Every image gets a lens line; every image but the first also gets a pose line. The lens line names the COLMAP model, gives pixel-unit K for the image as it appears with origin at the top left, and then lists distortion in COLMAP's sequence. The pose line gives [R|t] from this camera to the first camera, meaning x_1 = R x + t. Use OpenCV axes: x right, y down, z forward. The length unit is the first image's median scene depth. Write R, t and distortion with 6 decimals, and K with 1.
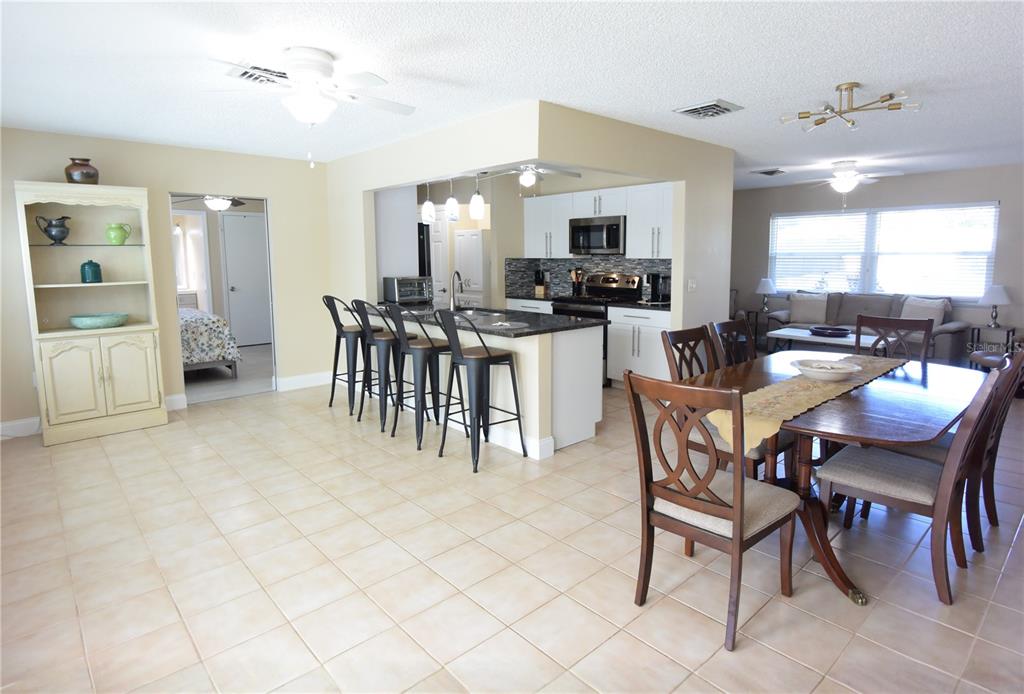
lens RADIAL K [[554.2, 0, 514.0], [0, 554.2, 318.4], [0, 0, 1]] dist [0.001647, -0.000212]
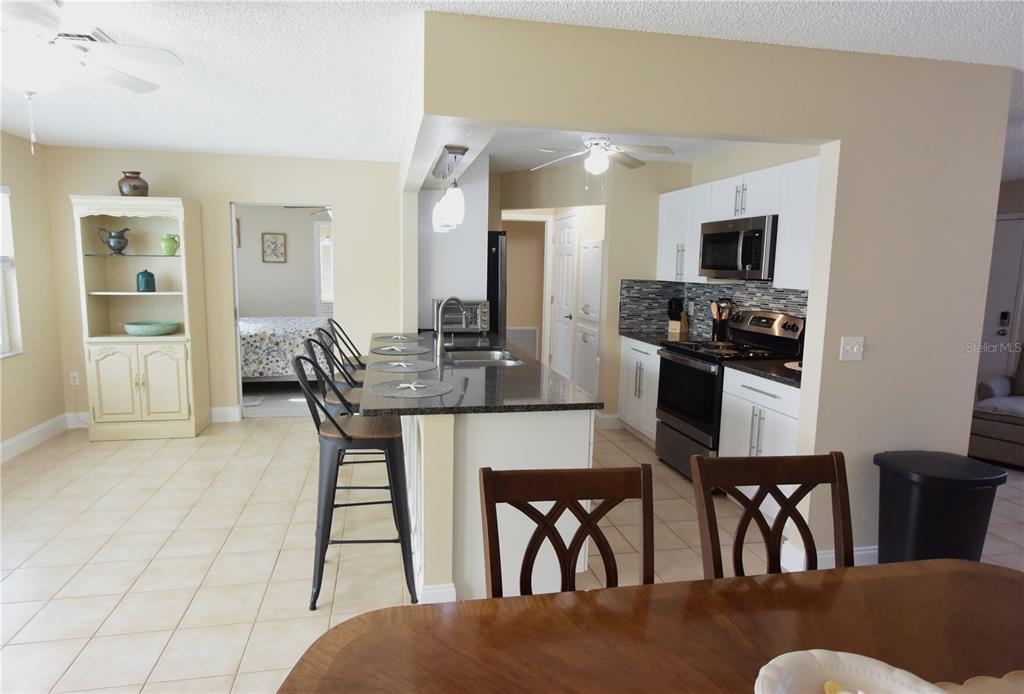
lens RADIAL K [[568.3, 0, 483.2], [0, 568.3, 336.7], [0, 0, 1]] dist [0.002235, 0.000641]
pose [[0.846239, 0.087106, -0.525635, 0.343830], [-0.082435, 0.996071, 0.032349, -0.066417], [0.526388, 0.015955, 0.850095, 0.425037]]
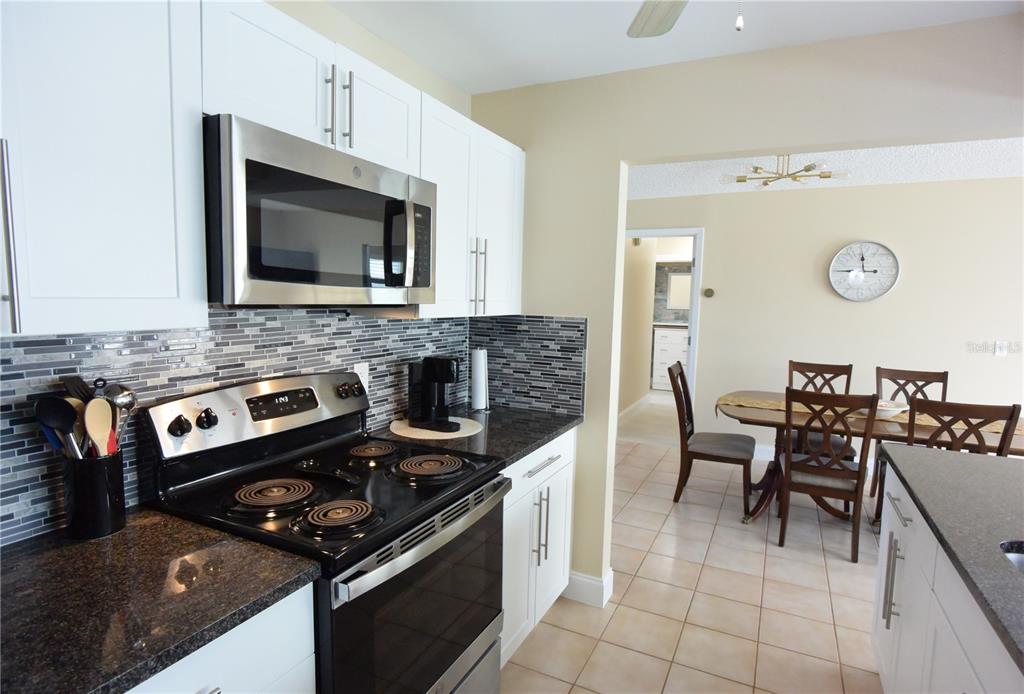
lens RADIAL K [[546.0, 0, 512.0], [0, 546.0, 347.0], [0, 0, 1]] dist [0.002545, -0.000161]
pose [[-0.374564, -0.088633, 0.922955, -0.146409], [0.086960, 0.987675, 0.130139, -0.167873], [-0.923114, 0.129005, -0.362240, 1.395502]]
